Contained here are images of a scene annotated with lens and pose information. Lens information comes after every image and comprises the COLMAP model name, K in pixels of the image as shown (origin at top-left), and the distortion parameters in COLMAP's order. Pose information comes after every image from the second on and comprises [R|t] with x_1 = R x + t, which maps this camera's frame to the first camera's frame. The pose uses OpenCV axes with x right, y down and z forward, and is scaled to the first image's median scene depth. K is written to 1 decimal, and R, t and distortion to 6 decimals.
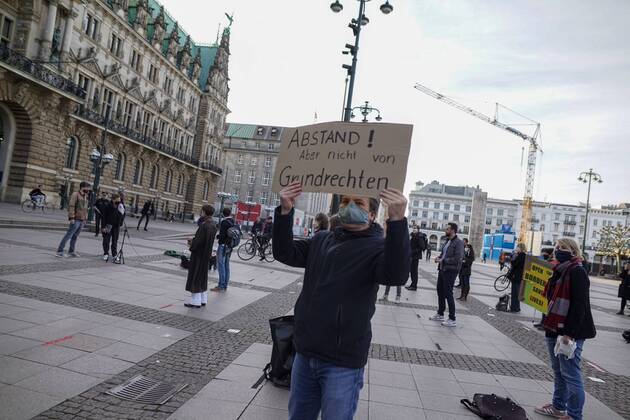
lens RADIAL K [[434.7, 0, 315.0], [0, 434.7, 210.0], [0, 0, 1]] dist [-0.040300, 0.037160]
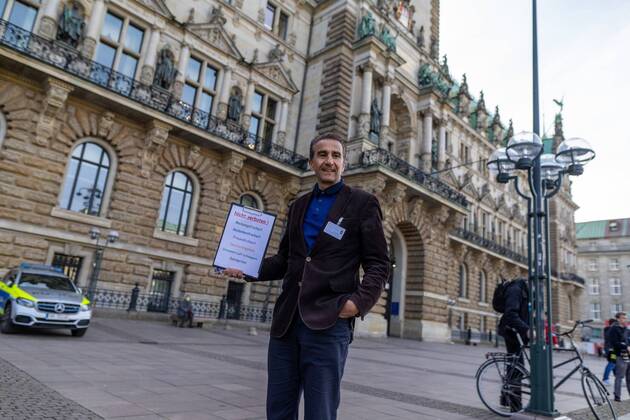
lens RADIAL K [[432.0, 0, 315.0], [0, 432.0, 210.0], [0, 0, 1]] dist [0.002057, 0.003551]
pose [[0.796904, -0.192585, -0.572587, -0.181120], [0.033388, 0.960416, -0.276561, -0.018306], [0.603183, 0.201275, 0.771789, 0.099836]]
